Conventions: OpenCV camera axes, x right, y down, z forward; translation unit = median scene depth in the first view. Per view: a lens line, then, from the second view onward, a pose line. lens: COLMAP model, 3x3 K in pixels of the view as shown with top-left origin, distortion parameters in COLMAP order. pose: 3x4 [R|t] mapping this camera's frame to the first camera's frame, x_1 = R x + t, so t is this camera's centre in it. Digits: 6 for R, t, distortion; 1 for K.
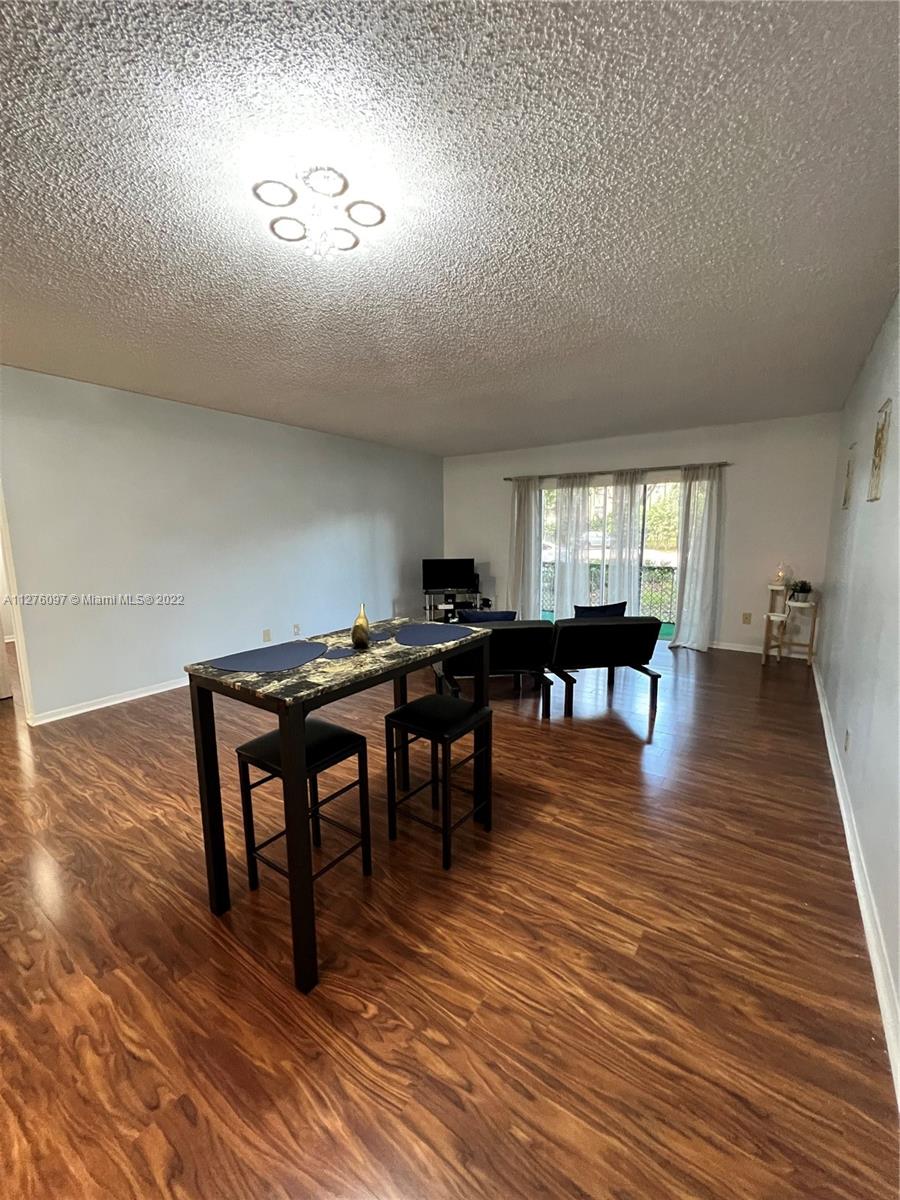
lens RADIAL K [[478.8, 0, 447.6], [0, 478.8, 599.6], [0, 0, 1]] dist [-0.002563, 0.000809]
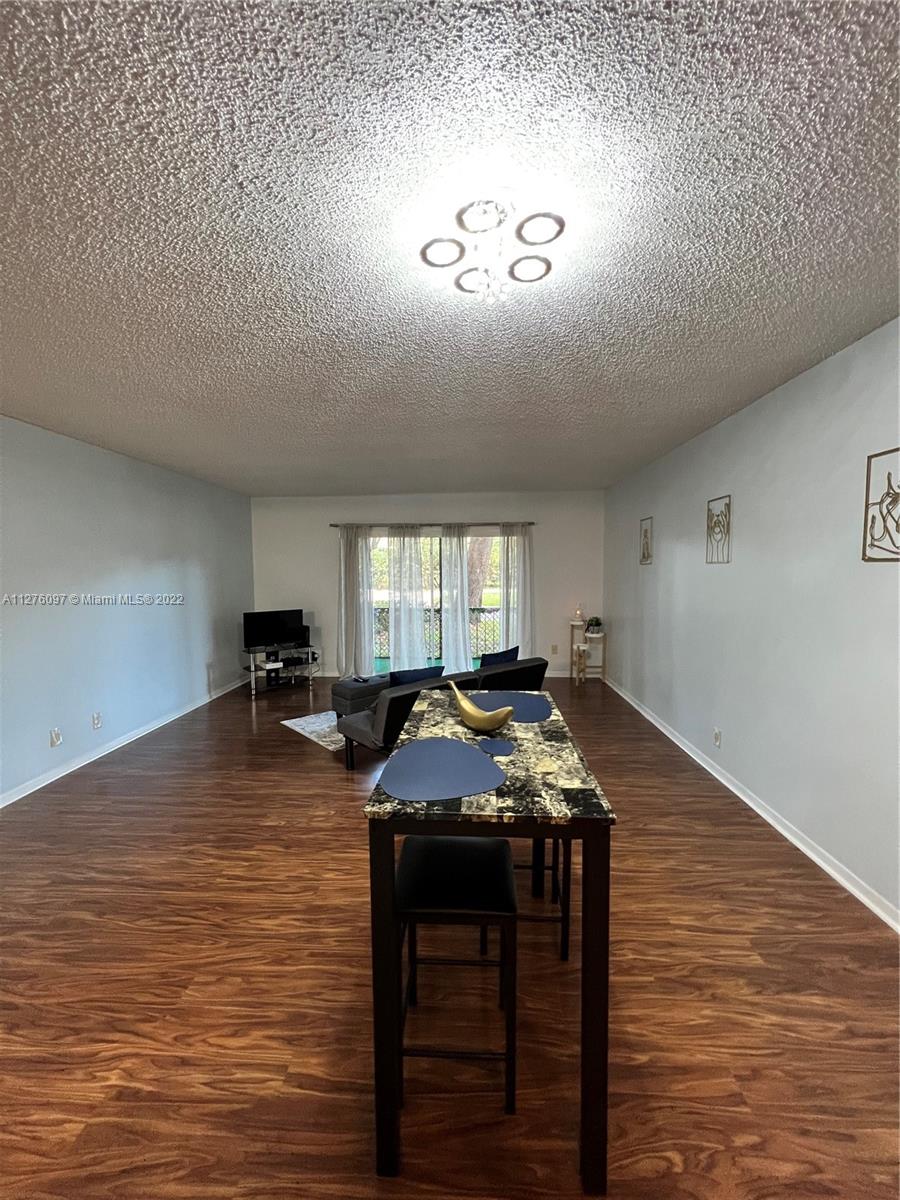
lens RADIAL K [[478.8, 0, 447.5], [0, 478.8, 599.3], [0, 0, 1]] dist [-0.002563, 0.000809]
pose [[0.848703, -0.034116, 0.527768, -0.697805], [0.078863, 0.994924, -0.062505, -0.094200], [-0.522957, 0.094670, 0.847086, 0.291212]]
